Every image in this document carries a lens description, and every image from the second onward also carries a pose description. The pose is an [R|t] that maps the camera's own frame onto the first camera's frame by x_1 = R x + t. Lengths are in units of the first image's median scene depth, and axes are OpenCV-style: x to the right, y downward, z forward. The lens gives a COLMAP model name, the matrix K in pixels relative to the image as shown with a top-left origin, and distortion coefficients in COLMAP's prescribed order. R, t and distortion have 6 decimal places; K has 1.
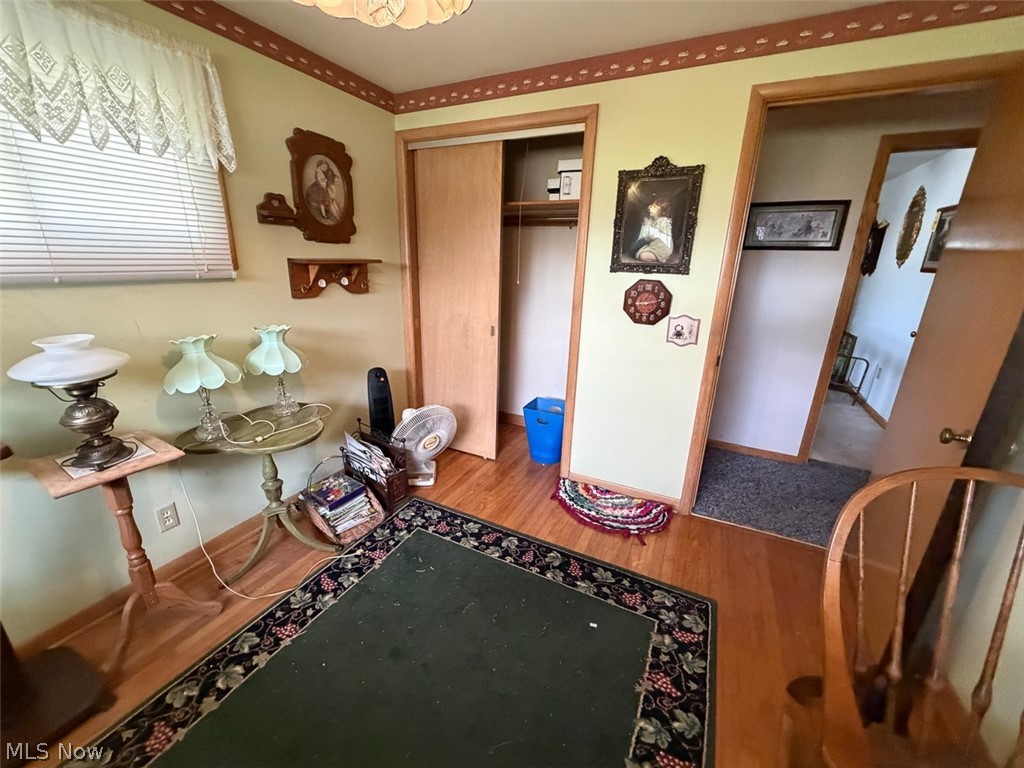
lens RADIAL K [[406.1, 0, 509.0], [0, 406.1, 385.3], [0, 0, 1]] dist [0.000537, 0.000113]
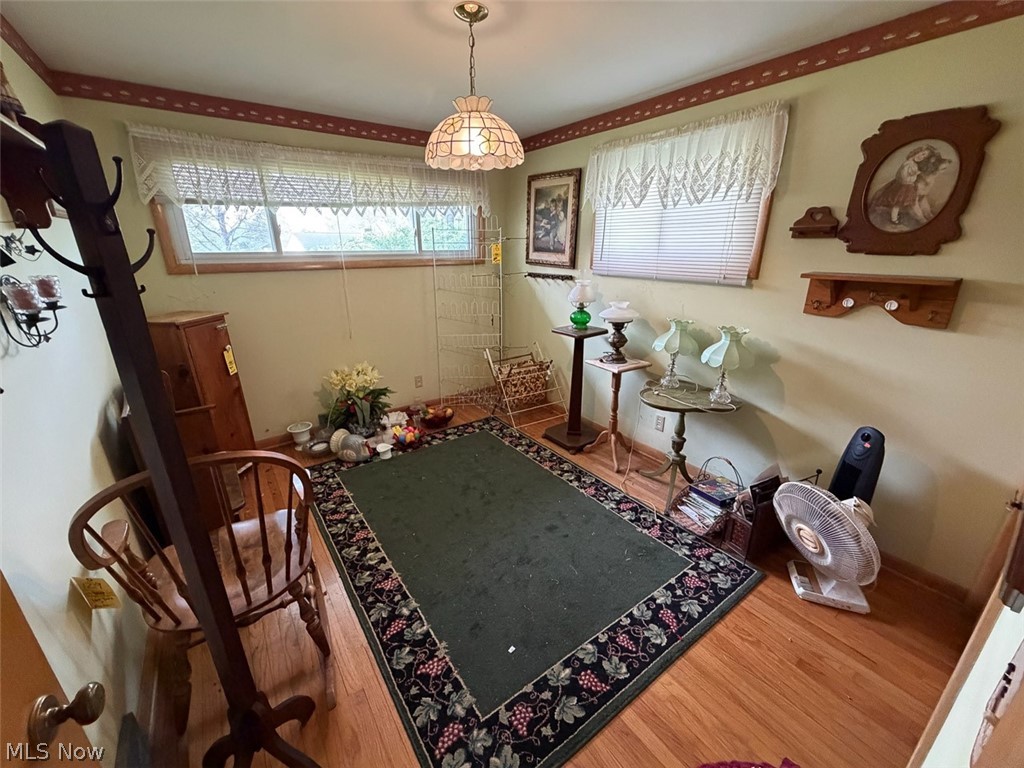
lens RADIAL K [[406.1, 0, 508.4], [0, 406.1, 384.4], [0, 0, 1]] dist [0.000537, 0.000113]
pose [[-0.463599, 0.267028, -0.844851, 0.738208], [-0.276369, 0.862359, 0.424214, -0.314609], [0.841841, 0.430156, -0.325990, 0.885245]]
